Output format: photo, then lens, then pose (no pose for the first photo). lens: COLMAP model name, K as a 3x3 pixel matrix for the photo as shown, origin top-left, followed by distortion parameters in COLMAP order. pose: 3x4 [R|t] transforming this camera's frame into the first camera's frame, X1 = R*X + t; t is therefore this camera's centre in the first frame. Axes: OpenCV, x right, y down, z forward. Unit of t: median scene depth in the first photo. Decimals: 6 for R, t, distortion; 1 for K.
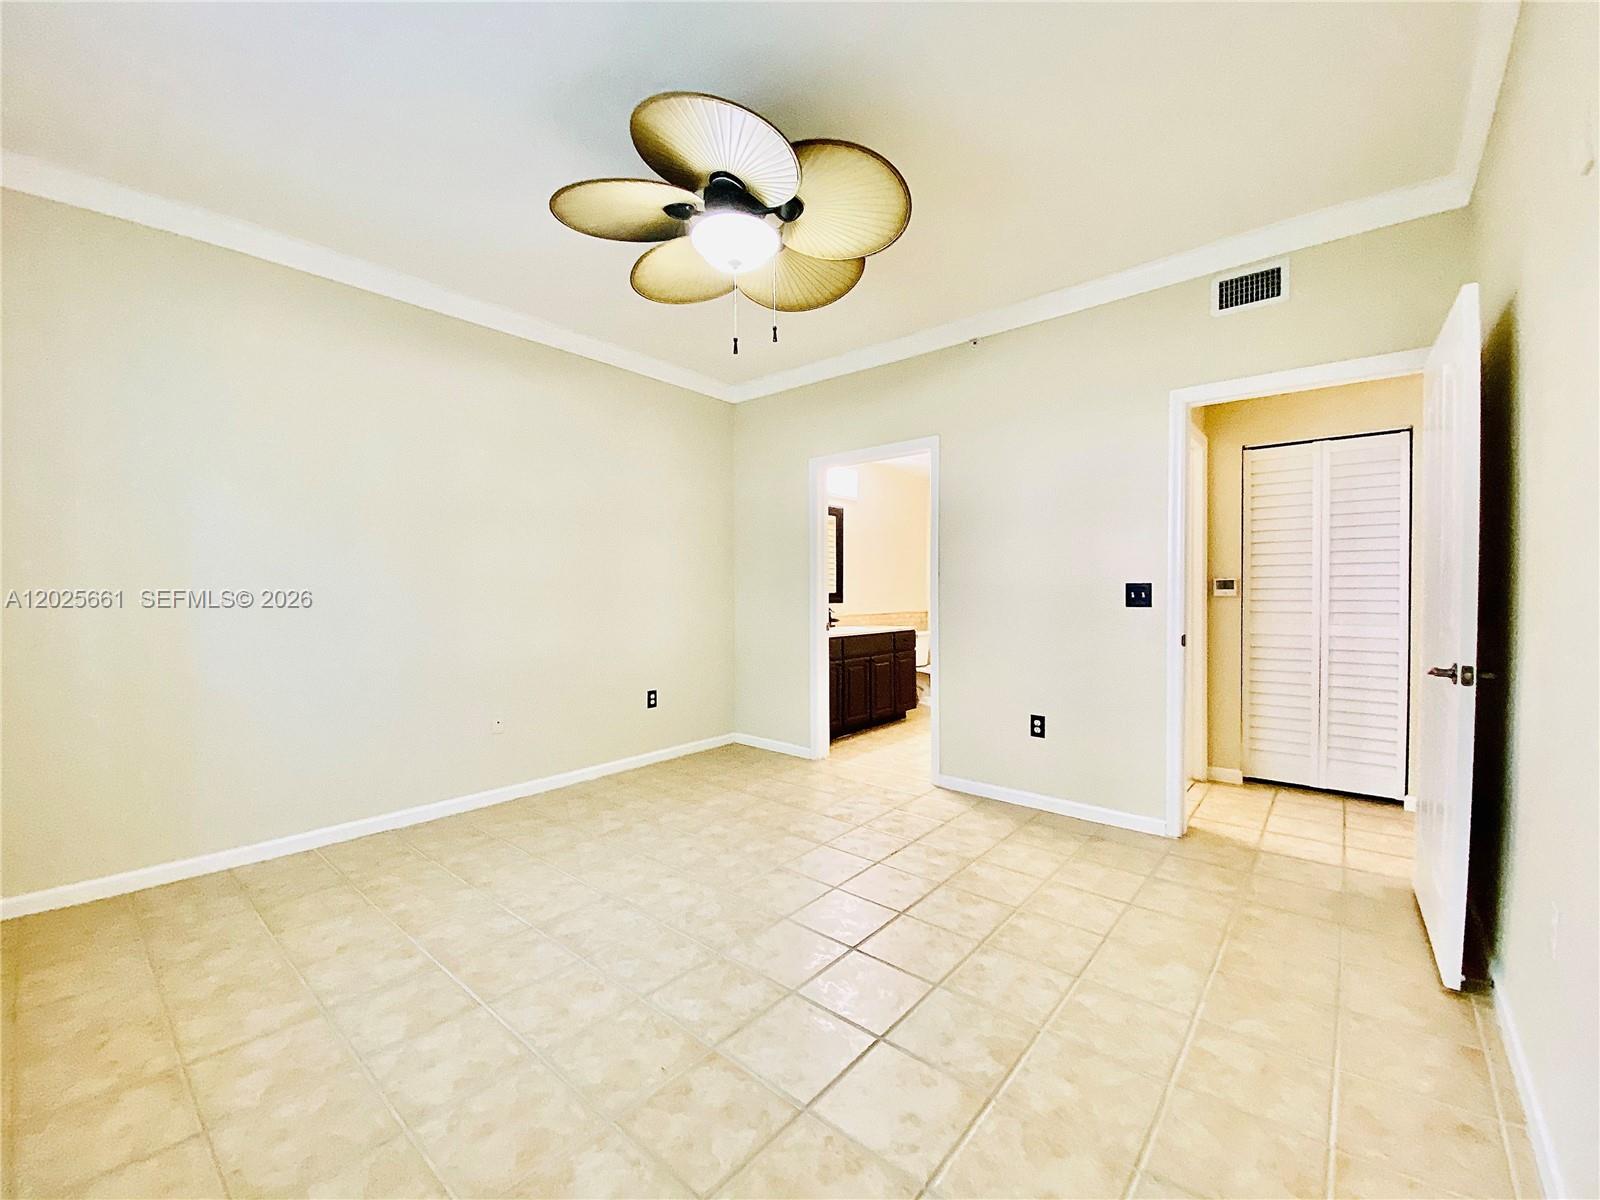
lens RADIAL K [[649.2, 0, 794.9], [0, 649.2, 596.8], [0, 0, 1]] dist [0.040448, -0.028722]
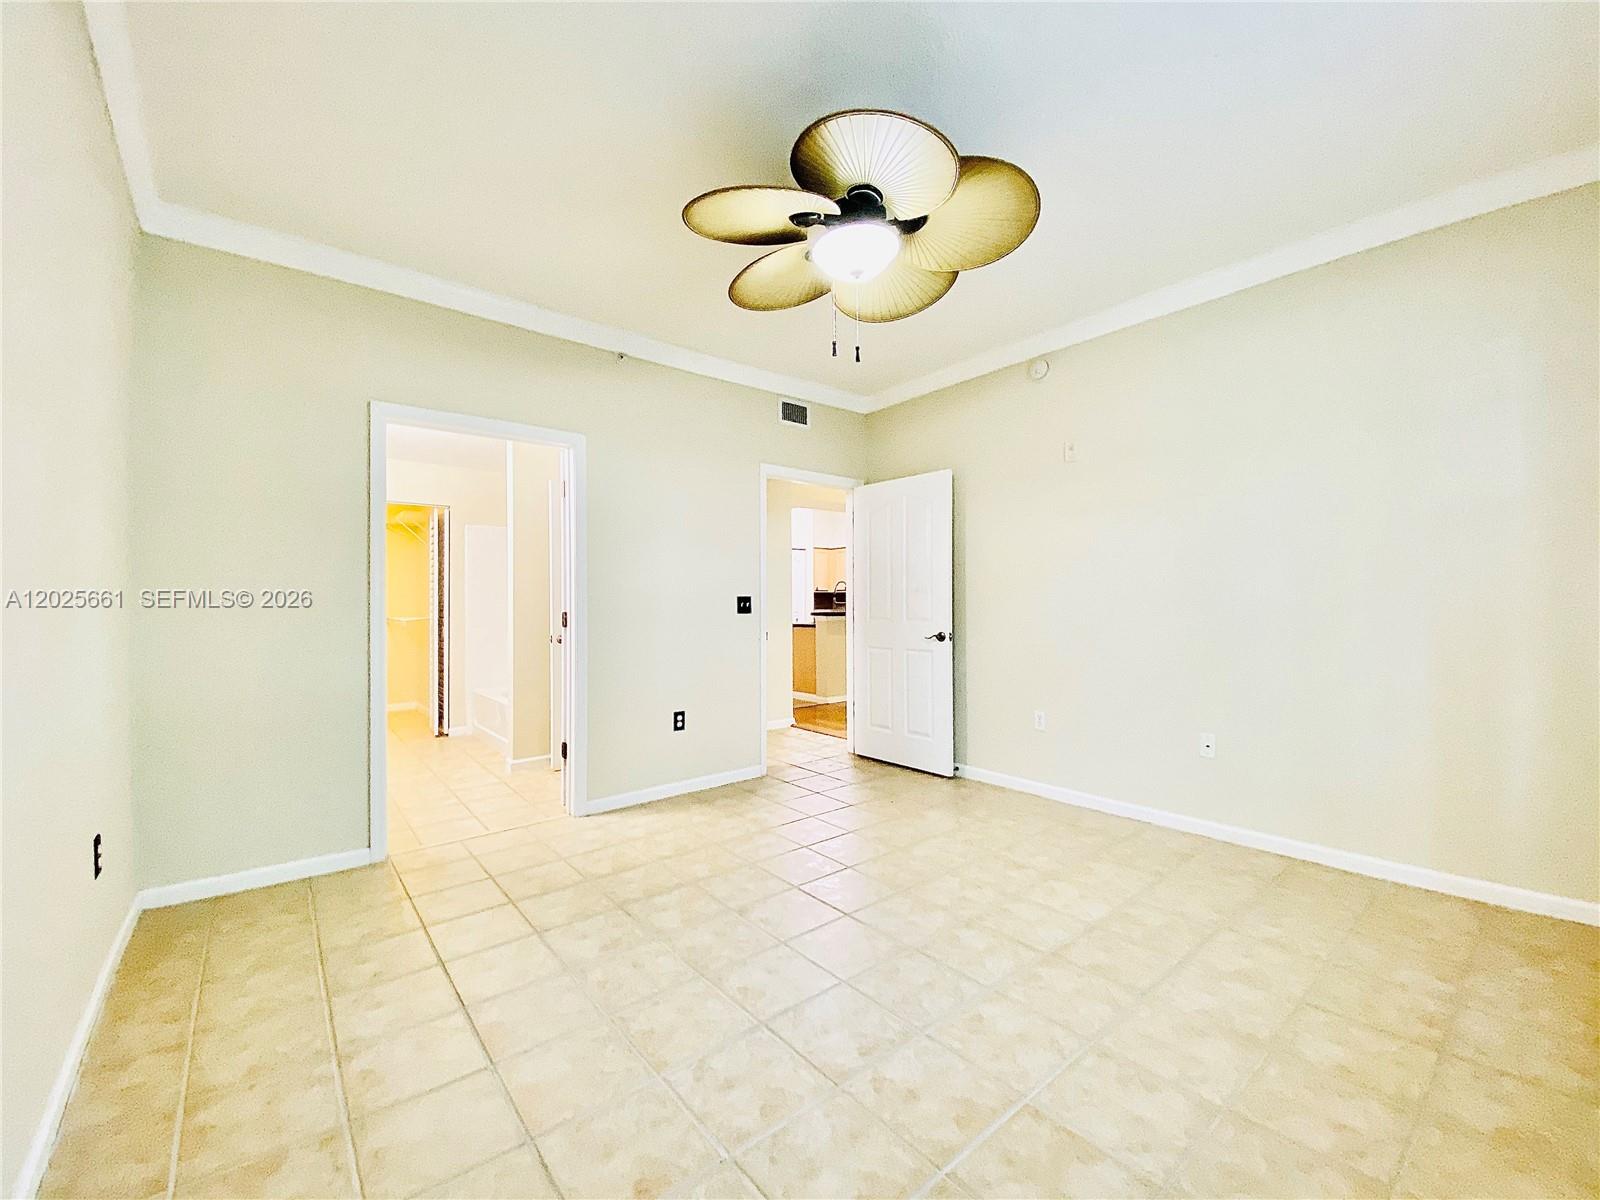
lens RADIAL K [[649.2, 0, 794.9], [0, 649.2, 596.8], [0, 0, 1]] dist [0.040448, -0.028722]
pose [[0.175847, 0.011314, 0.984352, -0.983256], [0.017910, 0.999732, -0.014690, 0.002926], [-0.984255, 0.020213, 0.175597, 0.830570]]
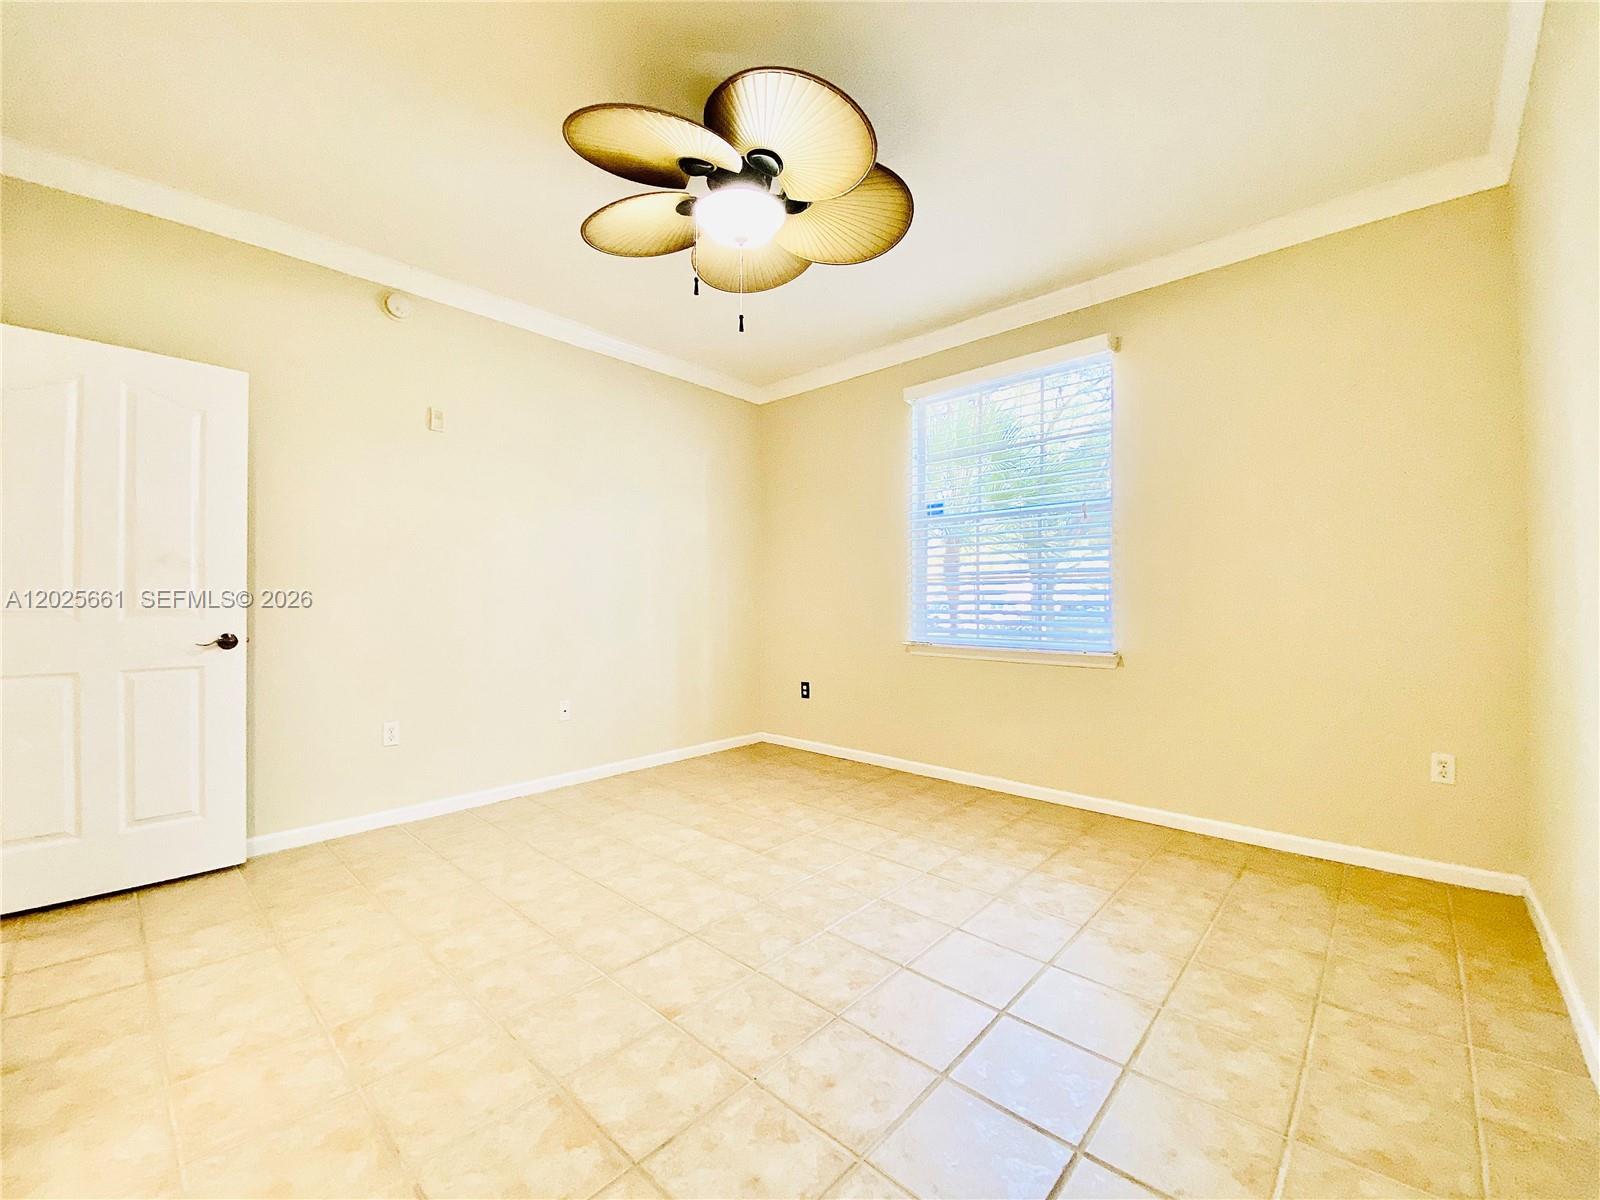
lens RADIAL K [[649.2, 0, 794.9], [0, 649.2, 596.8], [0, 0, 1]] dist [0.040448, -0.028722]
pose [[-0.999323, 0.005239, 0.036416, -0.183641], [0.005325, 0.999983, 0.002278, 0.020561], [-0.036403, 0.002471, -0.999334, 1.773141]]
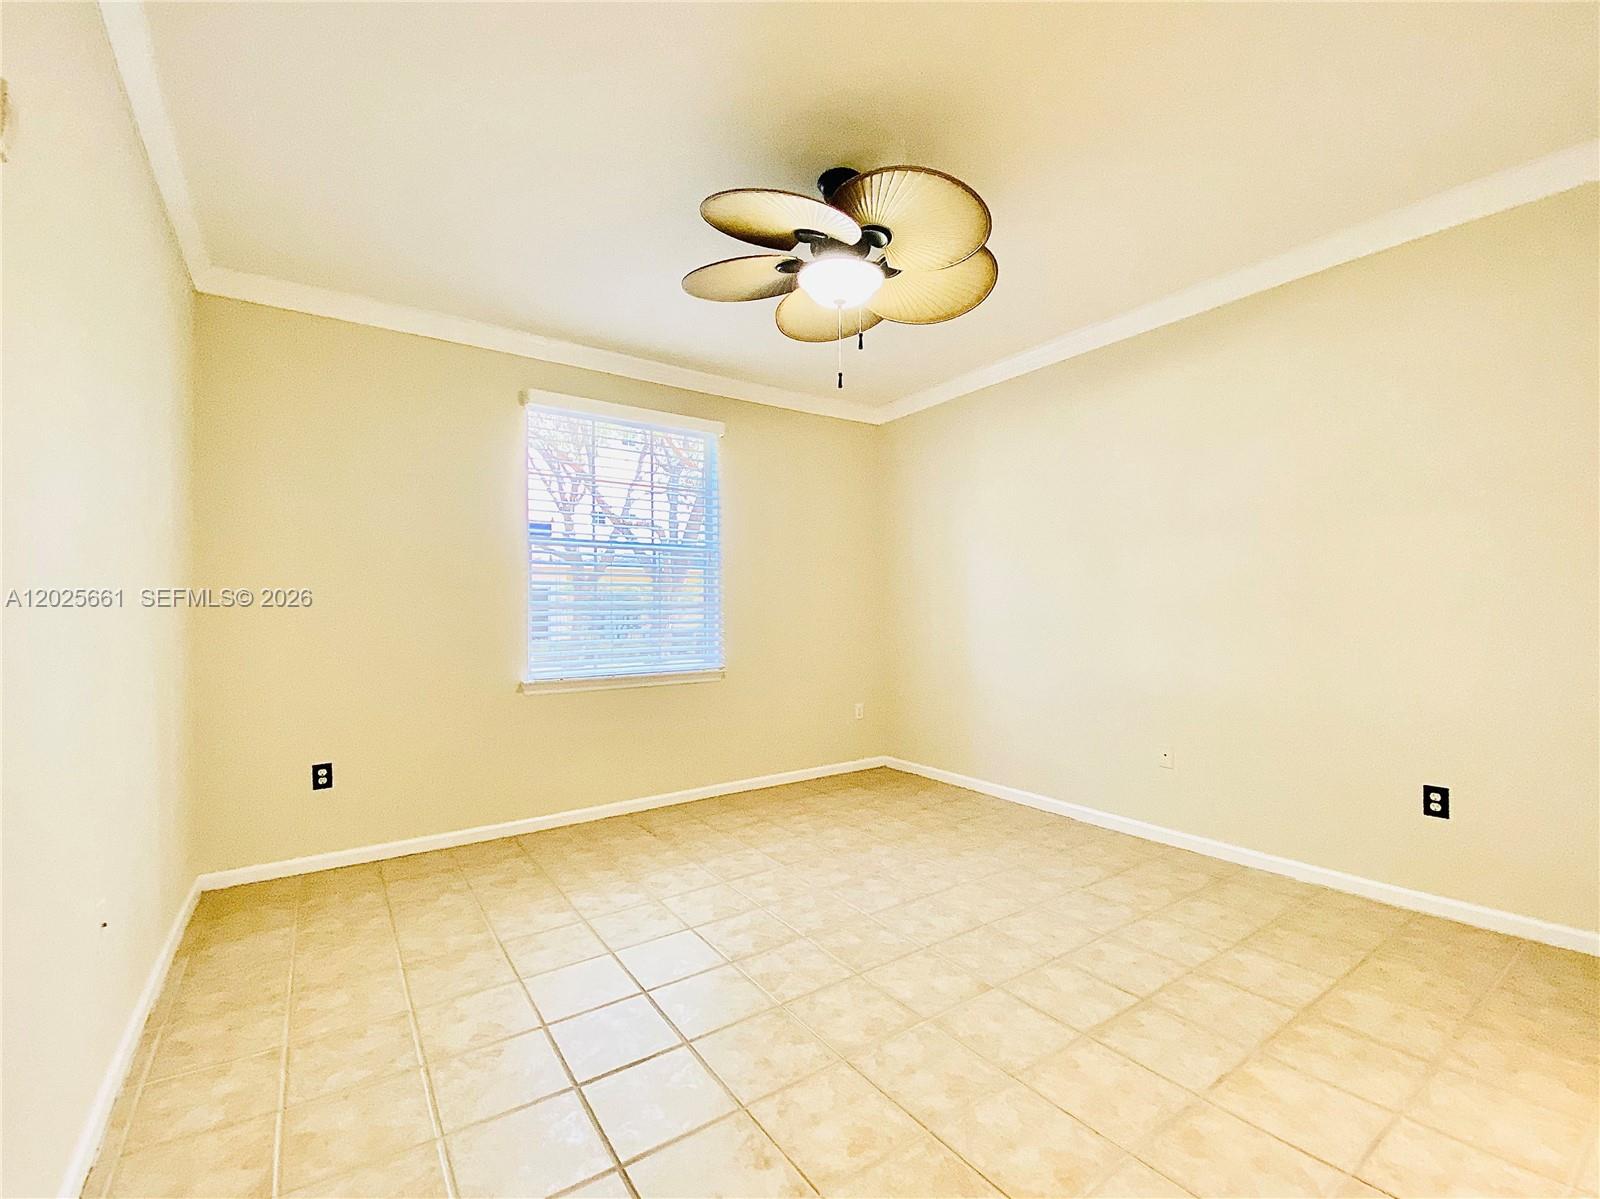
lens RADIAL K [[687.4, 0, 797.1], [0, 687.4, 590.1], [0, 0, 1]] dist [0.043576, -0.028700]
pose [[-0.251418, -0.022847, -0.967609, 0.890978], [0.000148, 0.999720, -0.023644, -0.020316], [0.967879, -0.006088, -0.251344, 1.086123]]
